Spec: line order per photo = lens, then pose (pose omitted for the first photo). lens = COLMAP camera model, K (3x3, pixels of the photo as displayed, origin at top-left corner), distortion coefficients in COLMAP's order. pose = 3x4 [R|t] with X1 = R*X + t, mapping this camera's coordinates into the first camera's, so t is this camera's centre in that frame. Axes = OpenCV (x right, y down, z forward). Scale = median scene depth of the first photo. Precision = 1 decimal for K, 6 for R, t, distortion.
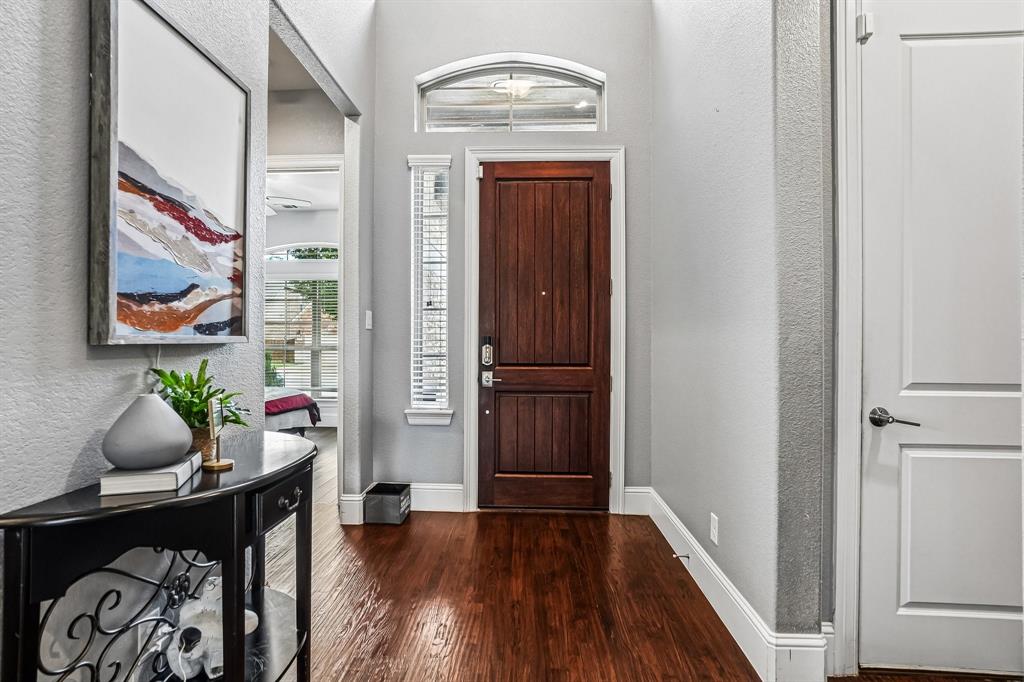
lens RADIAL K [[497.5, 0, 508.3], [0, 497.5, 334.4], [0, 0, 1]] dist [-0.027265, 0.000687]
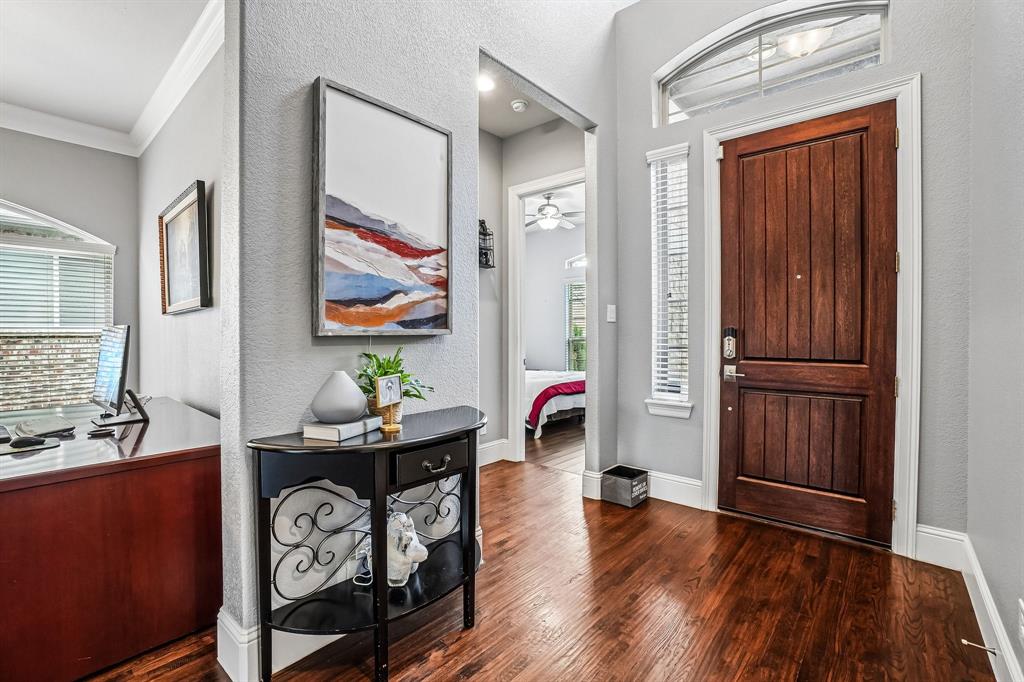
lens RADIAL K [[450.5, 0, 514.6], [0, 450.5, 333.4], [0, 0, 1]] dist [-0.054100, 0.020579]
pose [[0.794692, -0.002182, -0.607009, 0.148615], [0.010528, 0.999893, 0.010189, 0.002193], [0.606921, -0.014487, 0.794630, 0.097832]]
